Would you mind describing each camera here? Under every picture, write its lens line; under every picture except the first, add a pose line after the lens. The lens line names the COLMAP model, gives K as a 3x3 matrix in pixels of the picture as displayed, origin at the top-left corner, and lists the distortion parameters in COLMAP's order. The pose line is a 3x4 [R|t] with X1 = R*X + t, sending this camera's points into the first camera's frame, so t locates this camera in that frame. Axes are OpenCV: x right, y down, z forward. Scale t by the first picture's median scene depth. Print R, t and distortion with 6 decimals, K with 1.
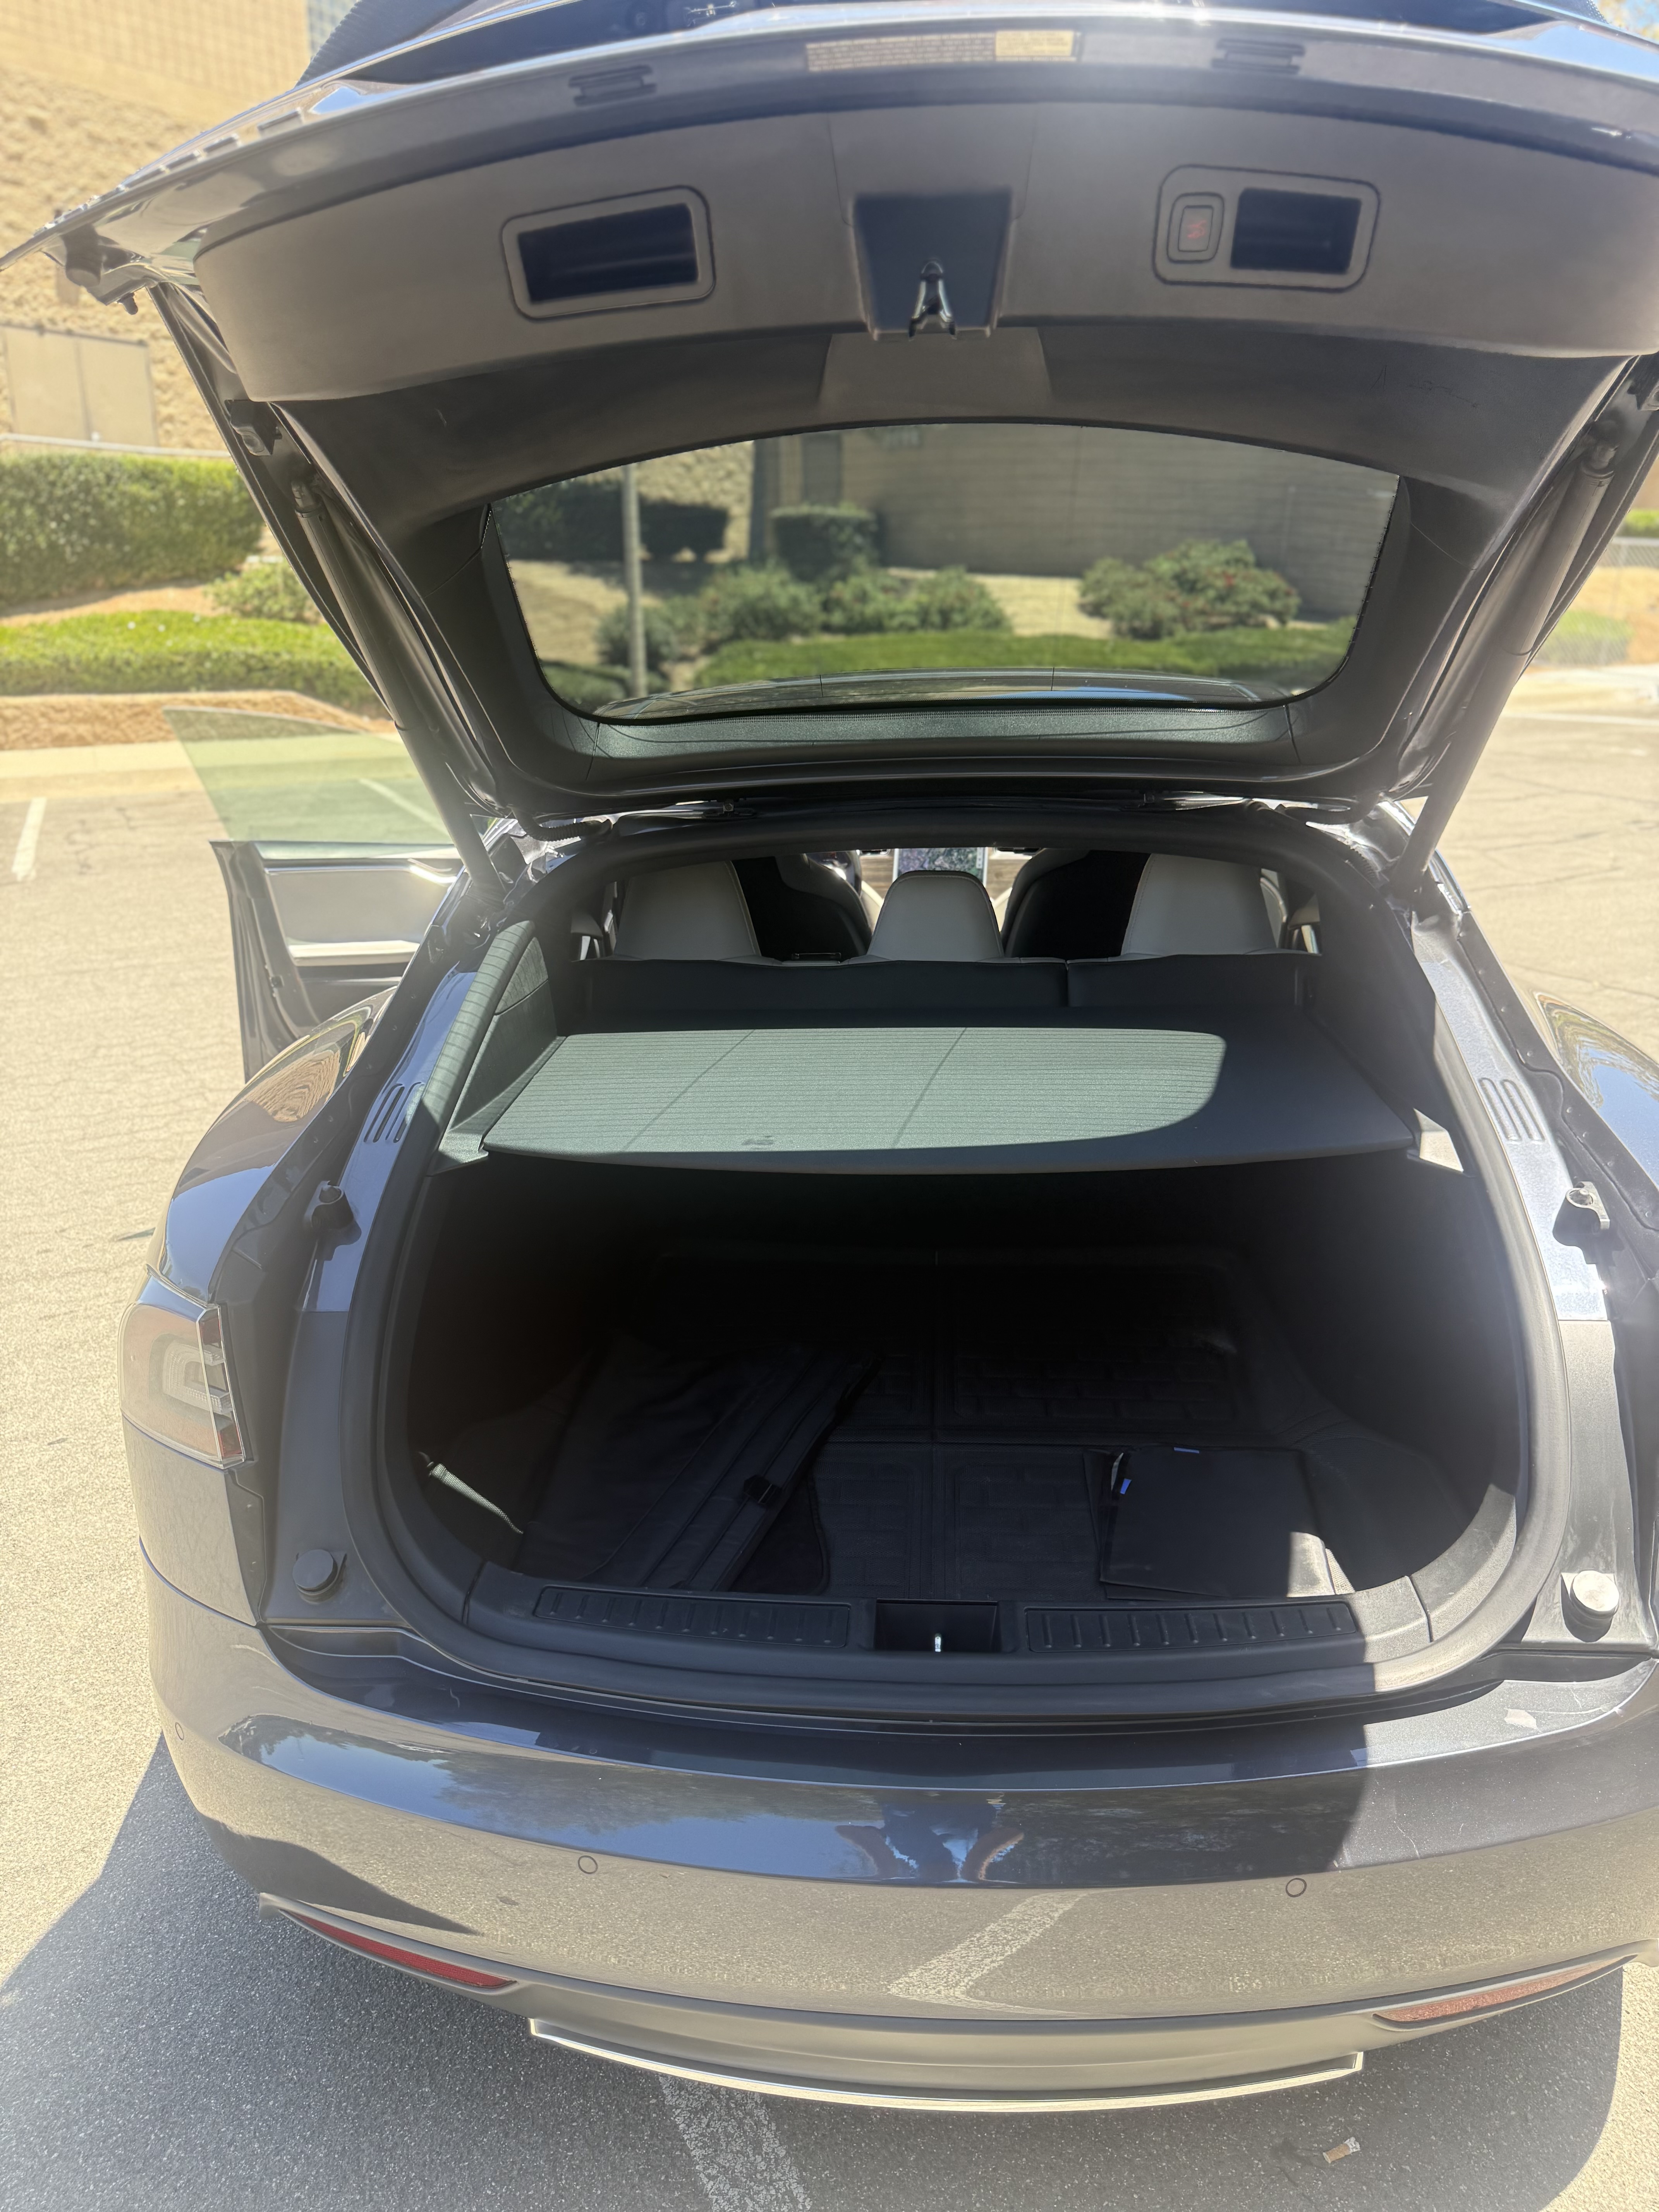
lens RADIAL K [[1670.4, 0, 829.5], [0, 1670.4, 1106.0], [0, 0, 1]] dist [0.001888, 0.006099]
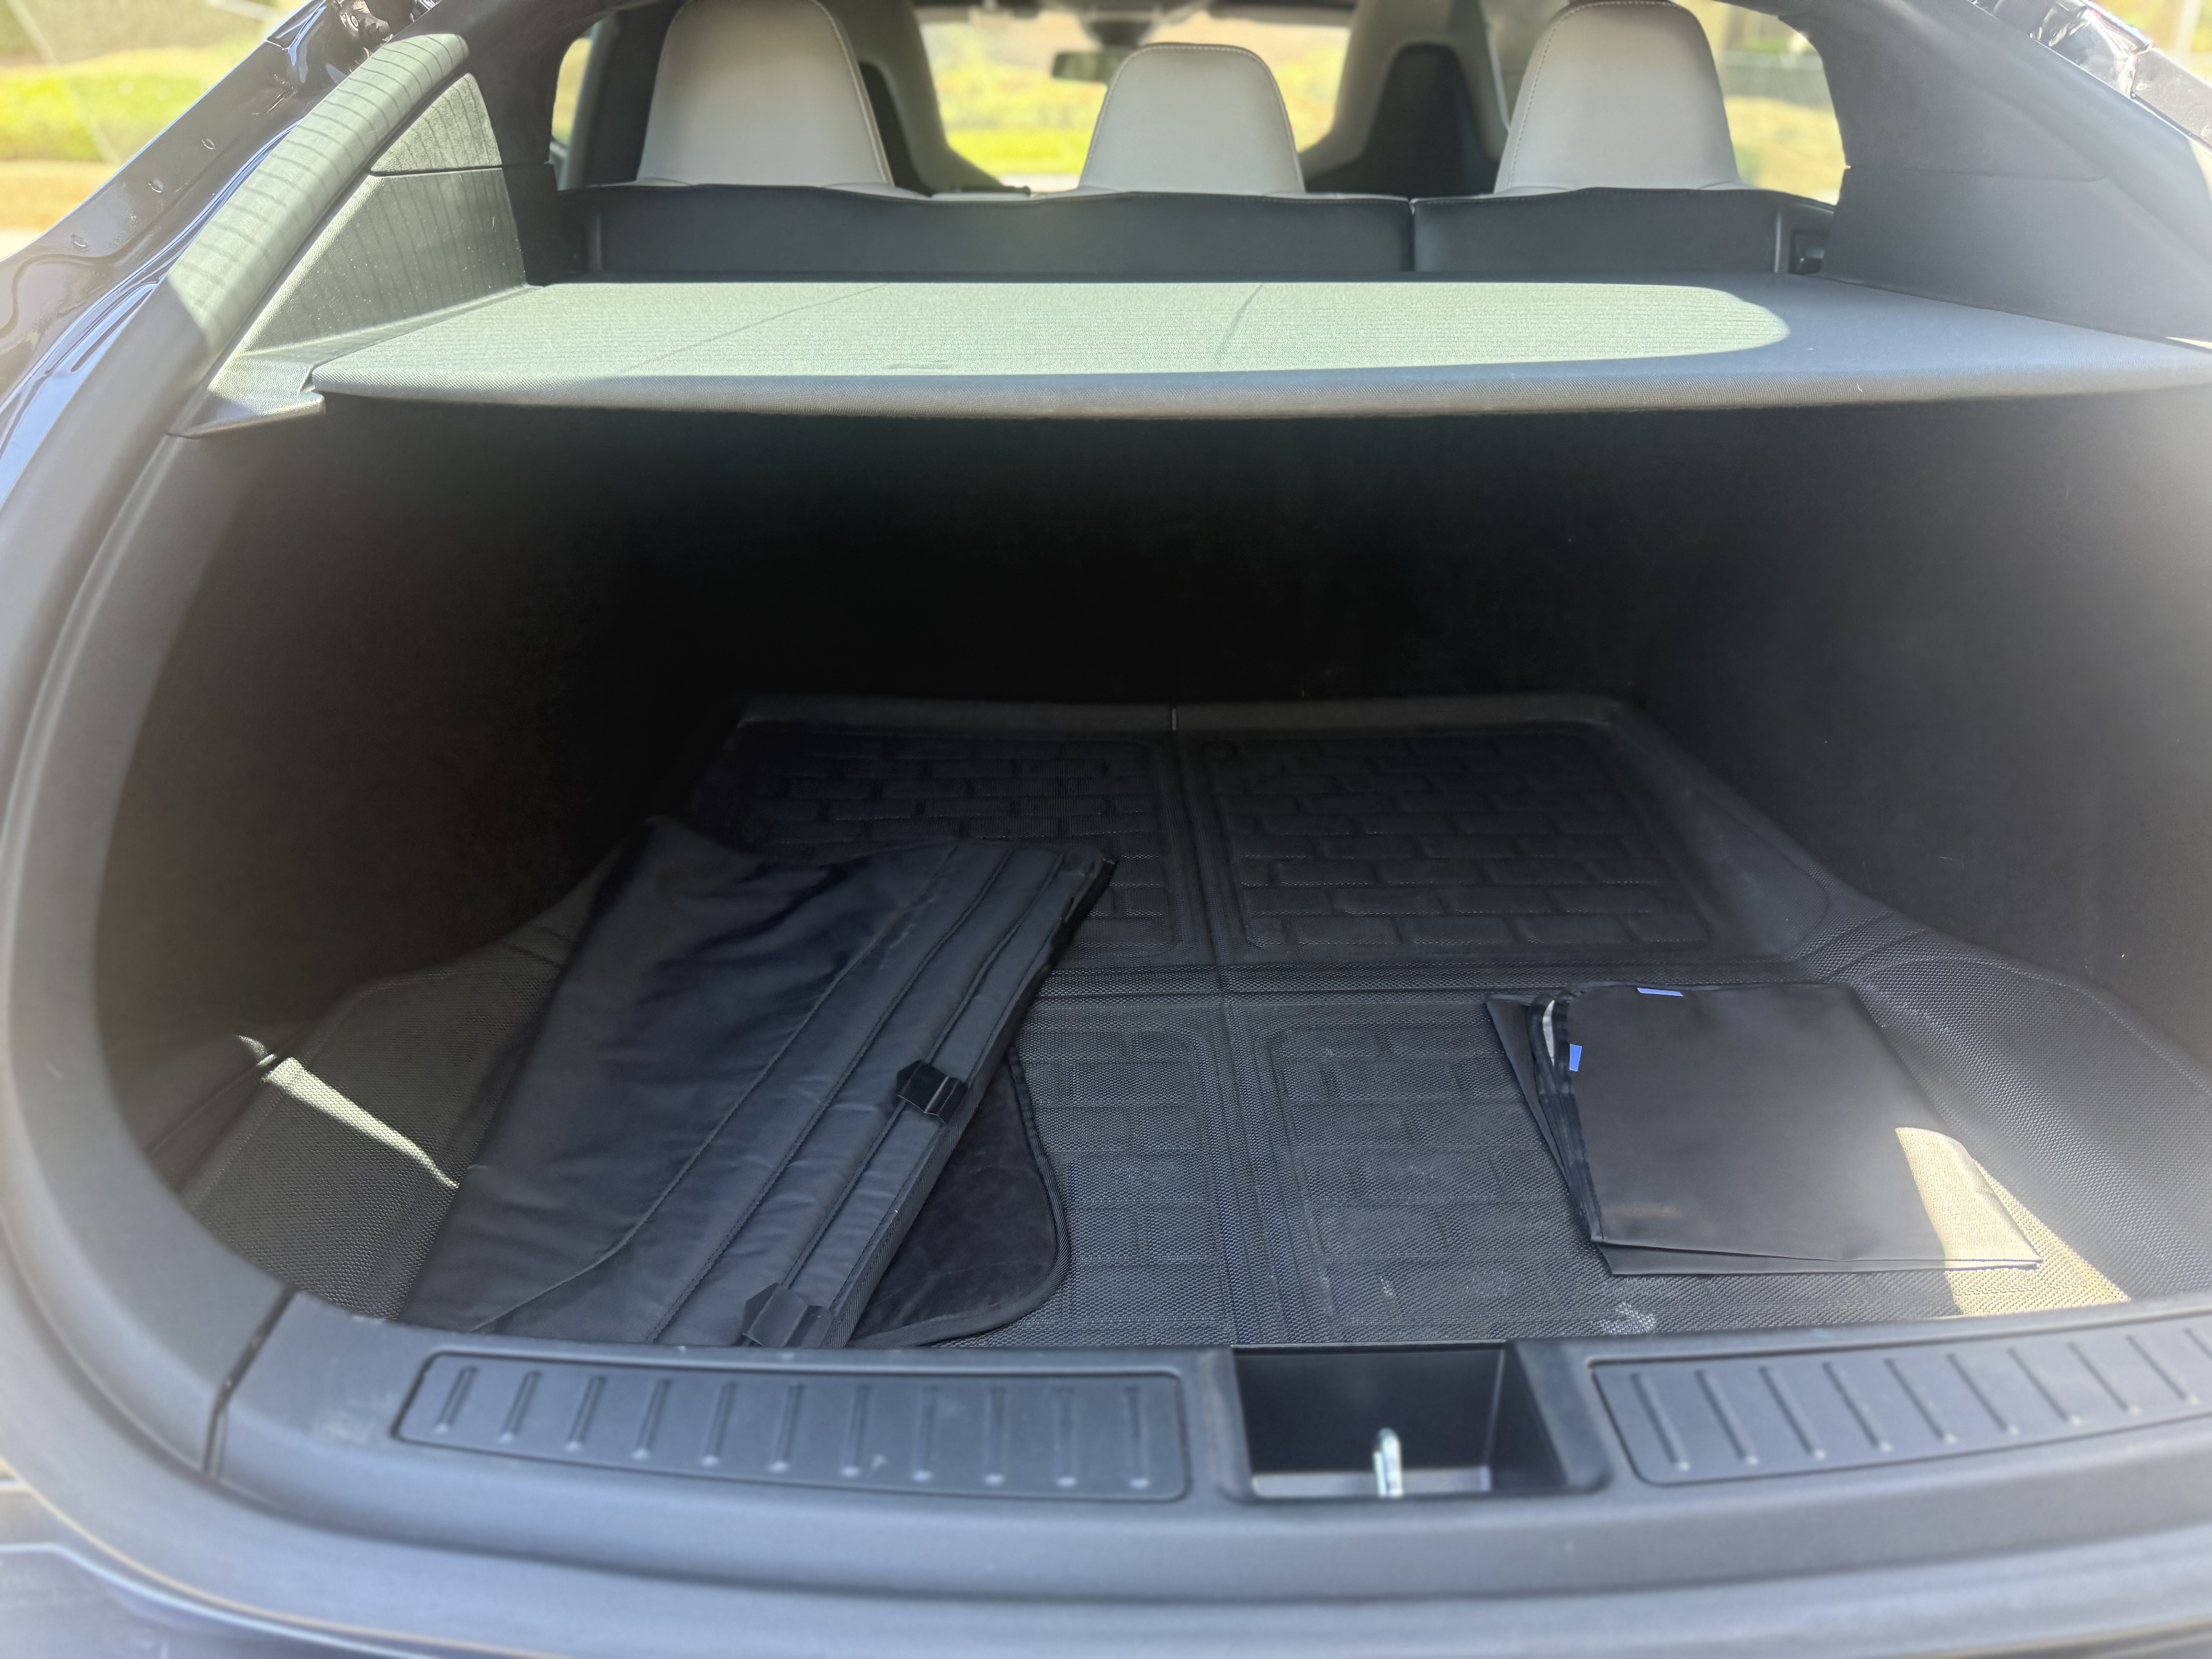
lens RADIAL K [[1655.9, 0, 1110.7], [0, 1655.9, 842.5], [0, 0, 1]] dist [-0.010480, -0.006399]
pose [[0.995177, -0.020076, 0.096017, -0.032903], [0.010305, 0.994812, 0.101205, 0.100573], [-0.097551, -0.099727, 0.990221, 0.486043]]
